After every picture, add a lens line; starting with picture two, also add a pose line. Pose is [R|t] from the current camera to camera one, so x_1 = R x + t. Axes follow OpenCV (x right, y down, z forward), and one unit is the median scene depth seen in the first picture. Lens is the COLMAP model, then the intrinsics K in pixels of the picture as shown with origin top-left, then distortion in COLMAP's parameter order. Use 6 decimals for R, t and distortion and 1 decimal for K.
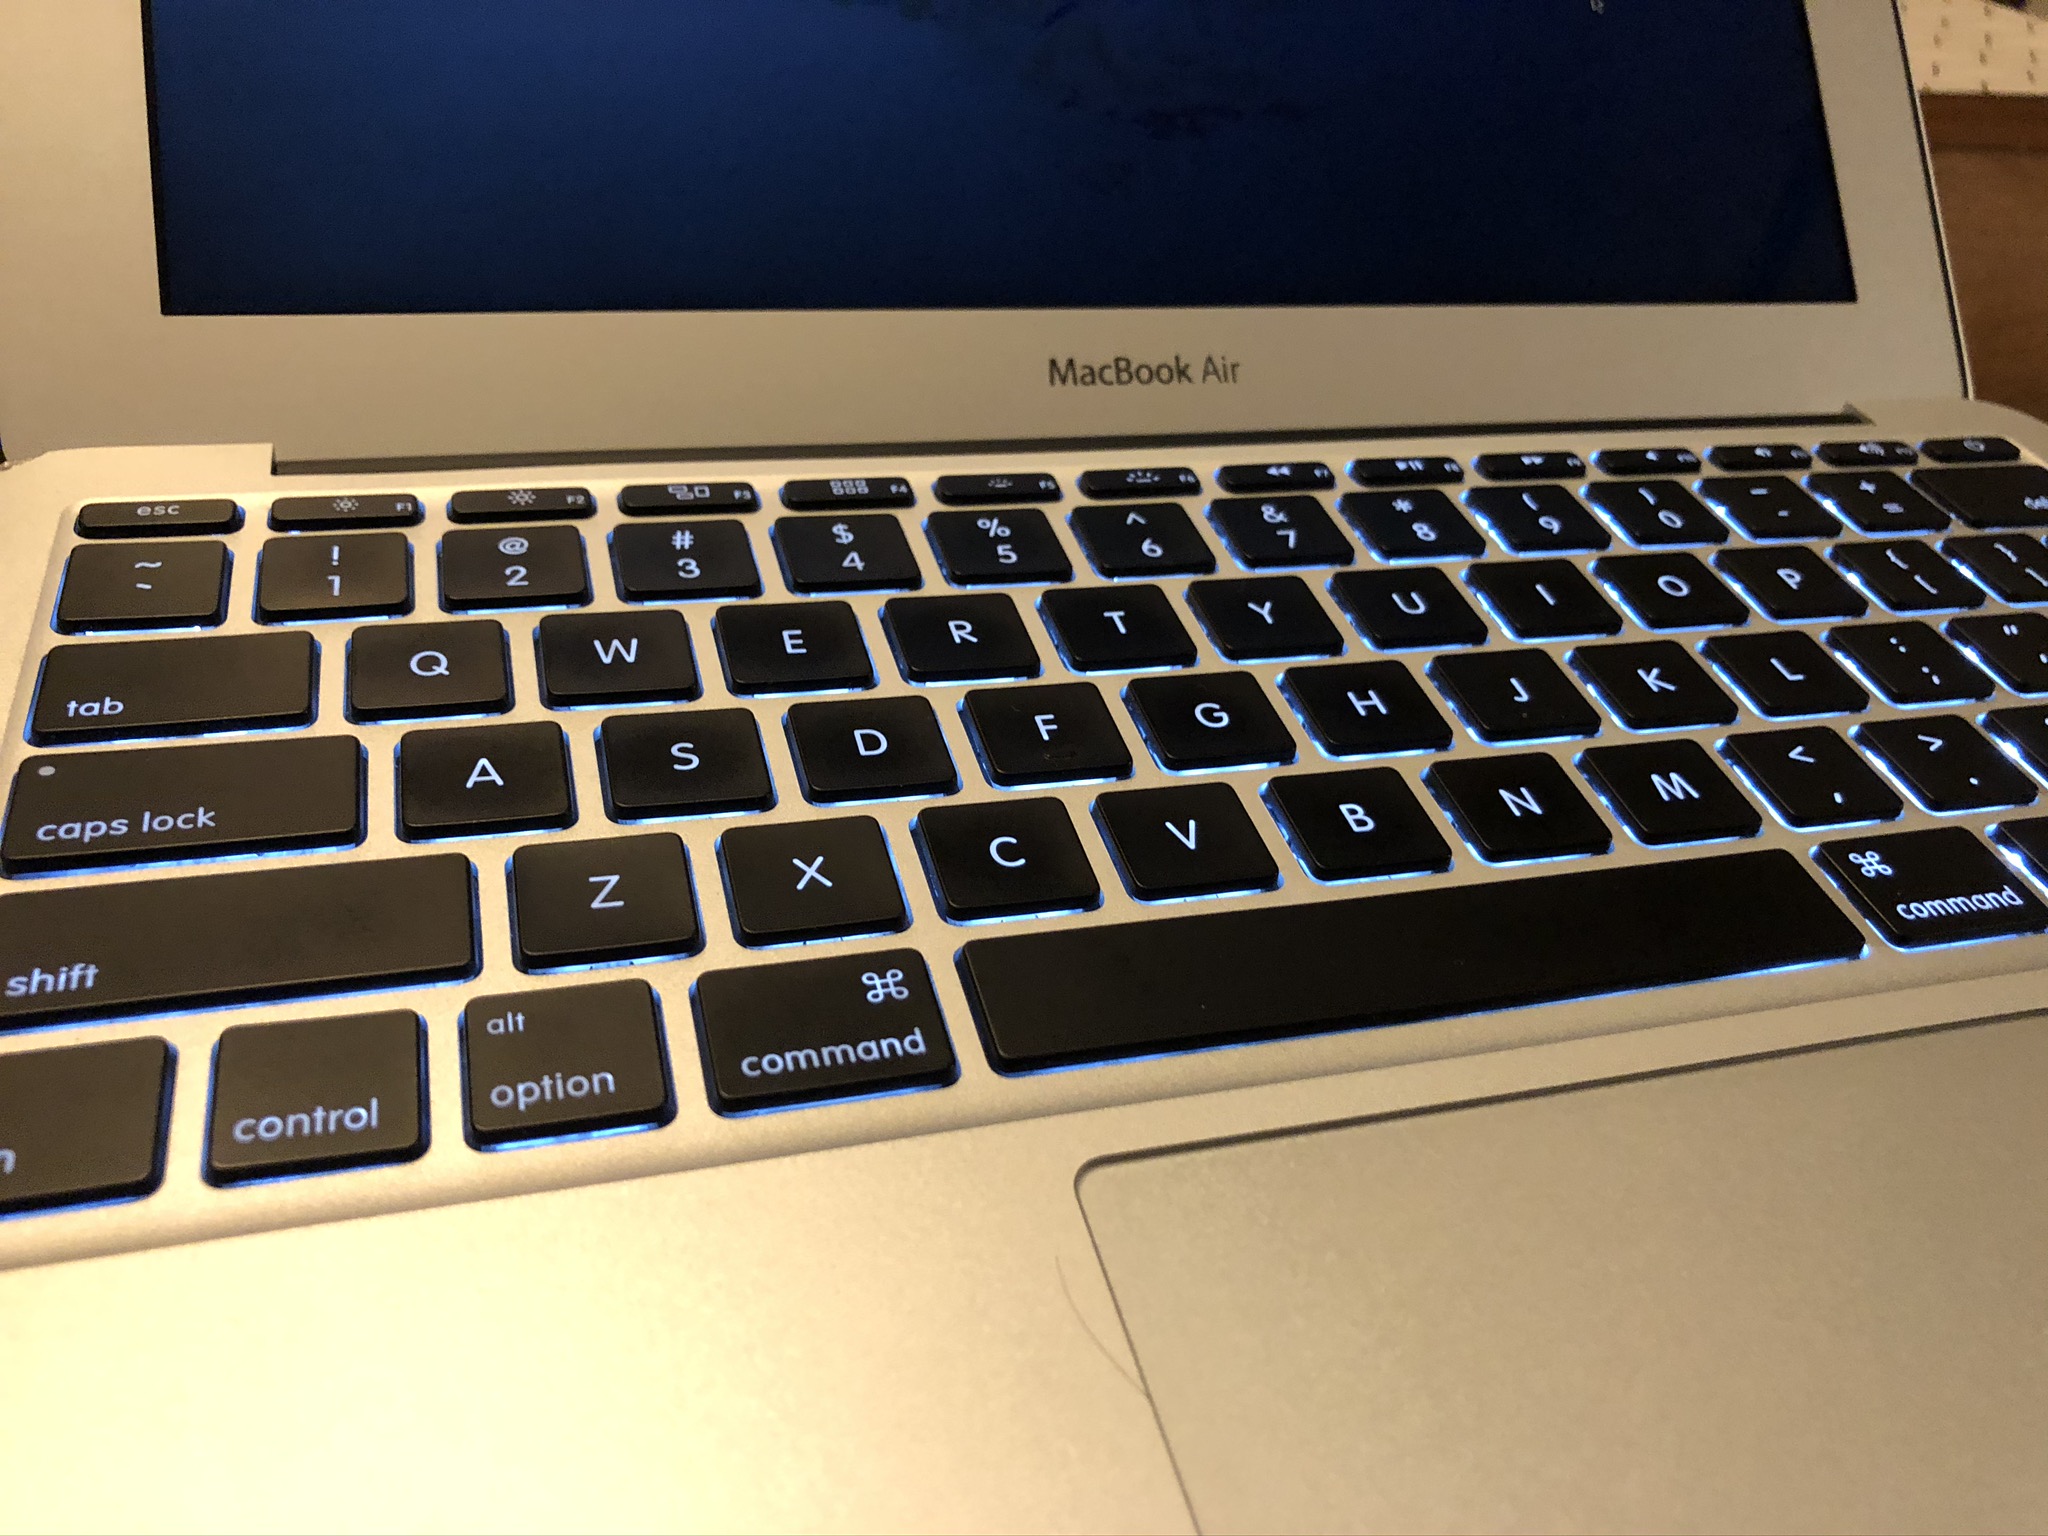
lens RADIAL K [[1632.4, 0, 1020.3], [0, 1632.4, 766.1], [0, 0, 1]] dist [0.006148, -0.008825]
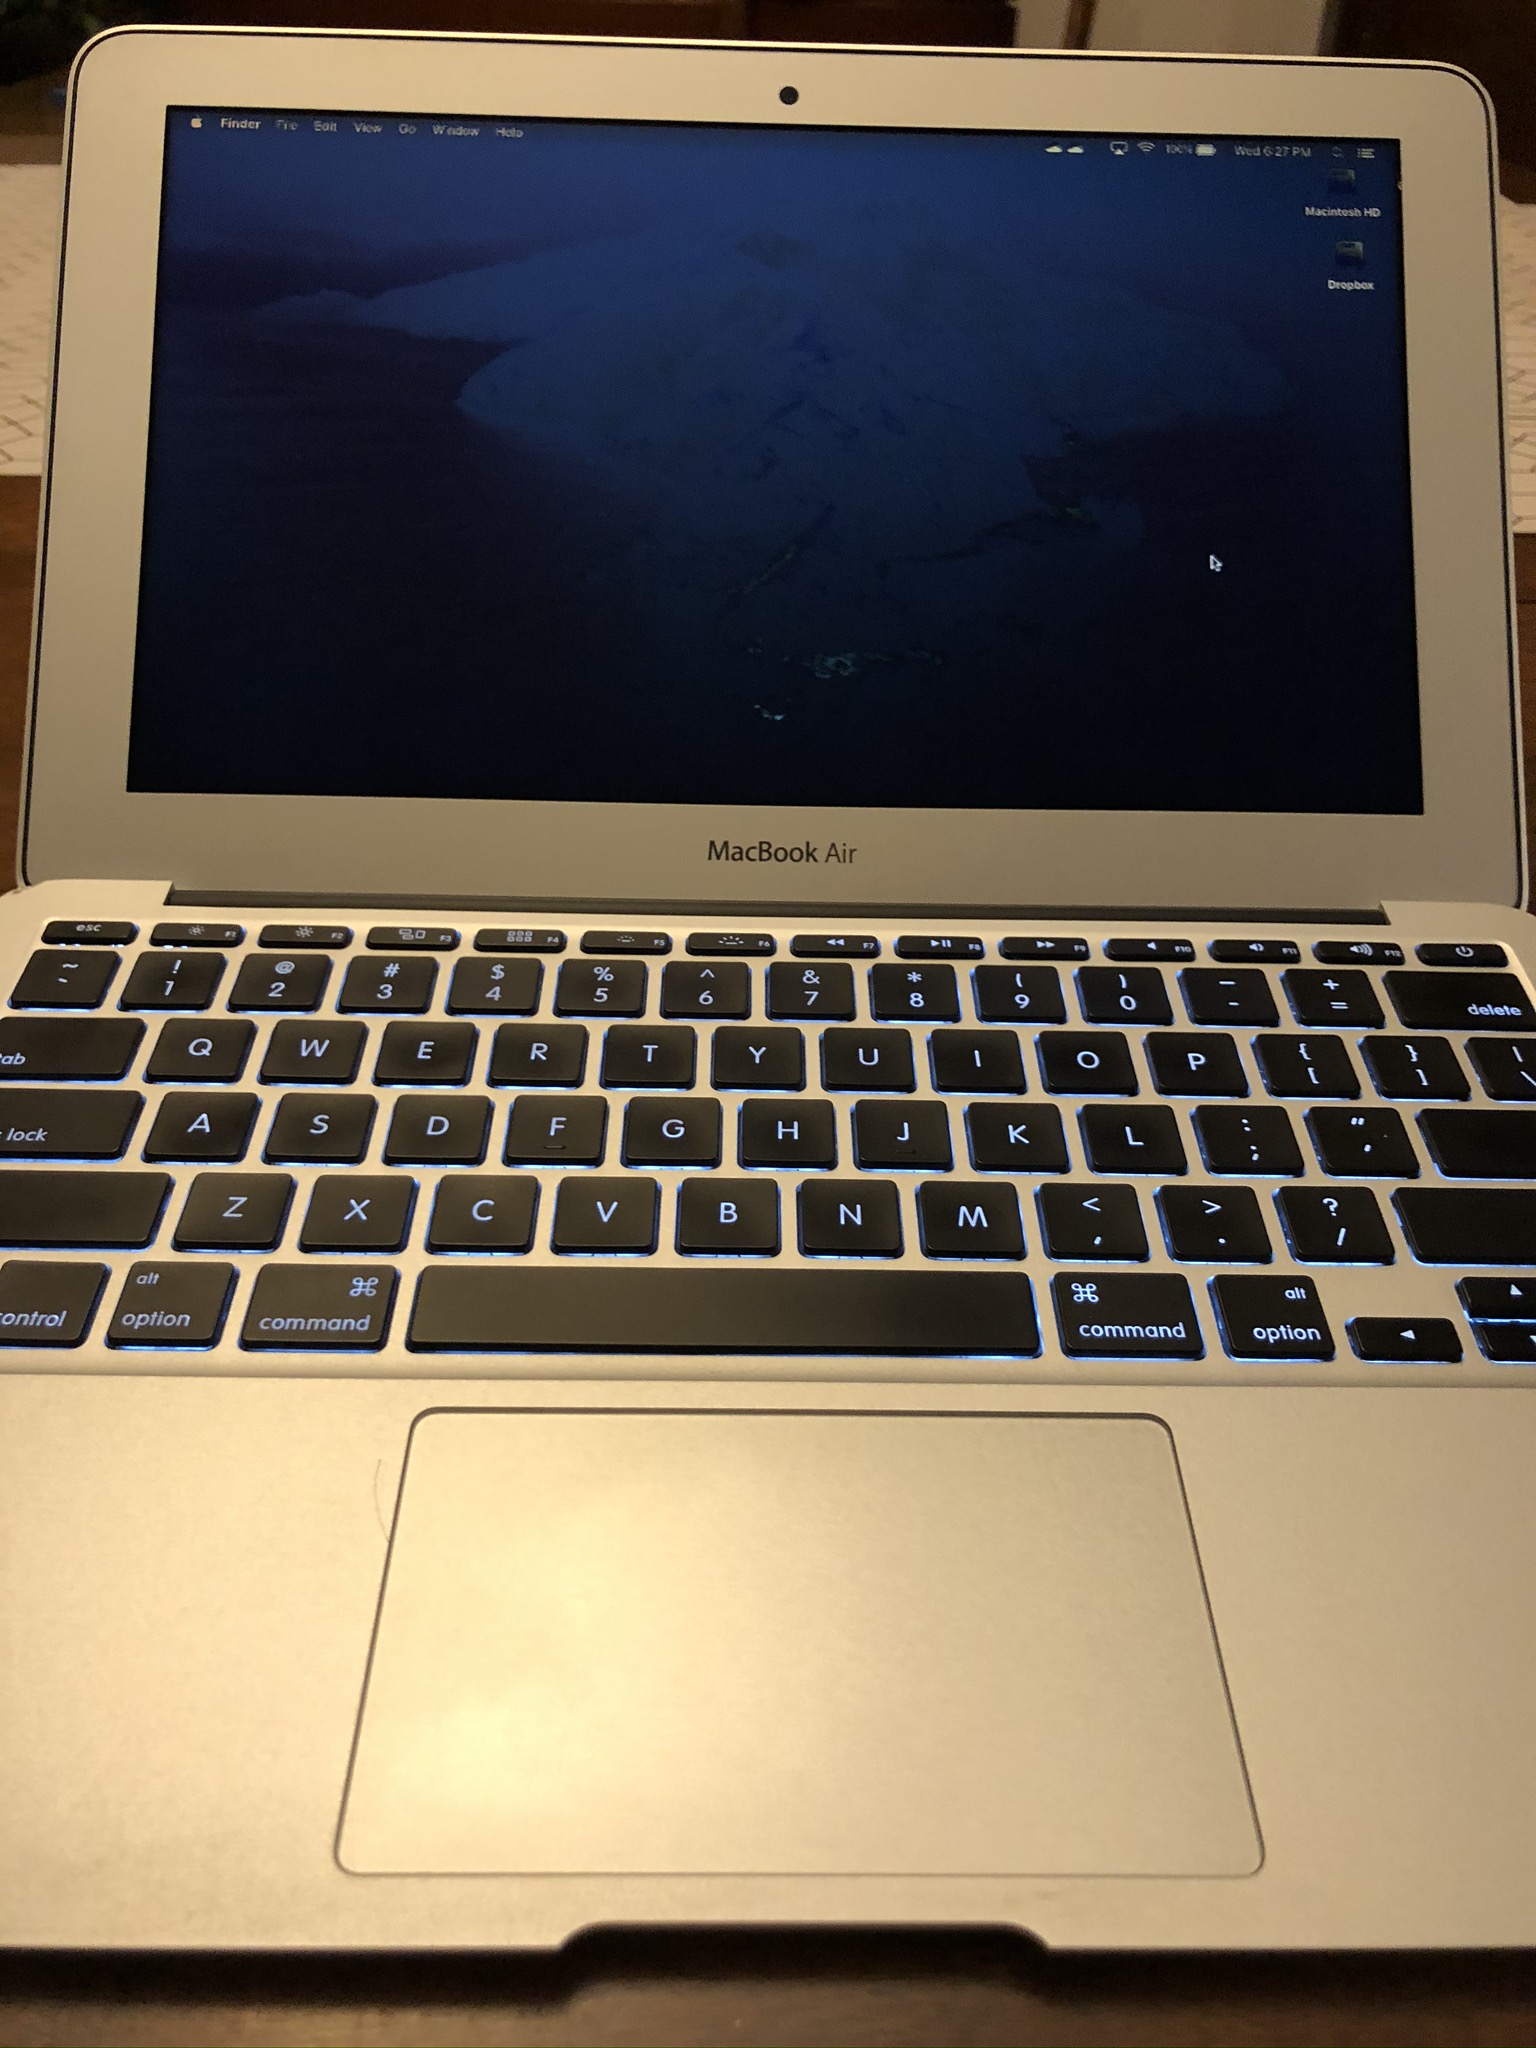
lens RADIAL K [[1616.4, 0, 782.2], [0, 1616.4, 994.0], [0, 0, 1]] dist [0.132079, -0.421939]
pose [[0.961243, 0.090824, -0.260314, 0.565031], [-0.096093, 0.995344, -0.007558, -0.146645], [0.258416, 0.032279, 0.965494, -0.385412]]
